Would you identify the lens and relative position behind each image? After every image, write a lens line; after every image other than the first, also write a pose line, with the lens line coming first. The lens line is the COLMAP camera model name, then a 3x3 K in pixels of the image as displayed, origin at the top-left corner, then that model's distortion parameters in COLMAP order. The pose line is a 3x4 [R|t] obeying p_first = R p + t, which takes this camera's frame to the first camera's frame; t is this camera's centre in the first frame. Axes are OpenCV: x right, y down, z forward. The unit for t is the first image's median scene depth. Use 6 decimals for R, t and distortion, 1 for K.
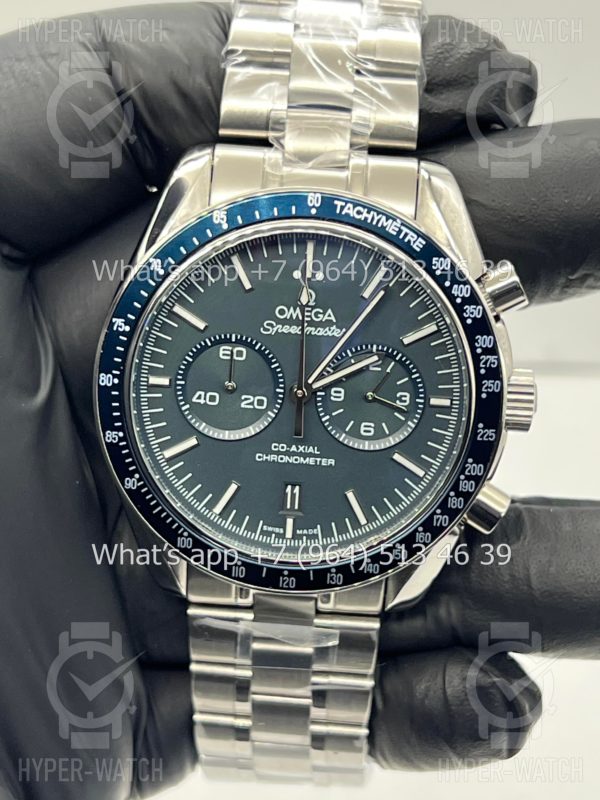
lens RADIAL K [[2016.5, 0, 300.3], [0, 2016.5, 393.3], [0, 0, 1]] dist [0.417006, 0.000000]
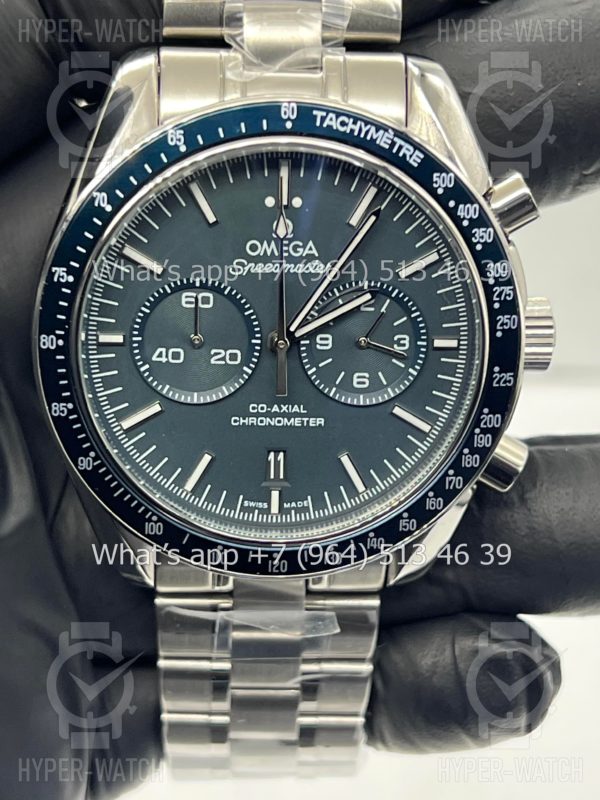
lens RADIAL K [[2016.5, 0, 300.0], [0, 2016.5, 392.4], [0, 0, 1]] dist [0.417006, 0.000000]
pose [[0.994408, -0.062137, 0.085393, -0.065035], [0.056530, 0.996179, 0.066576, -0.035116], [-0.089204, -0.061376, 0.994121, 0.162172]]
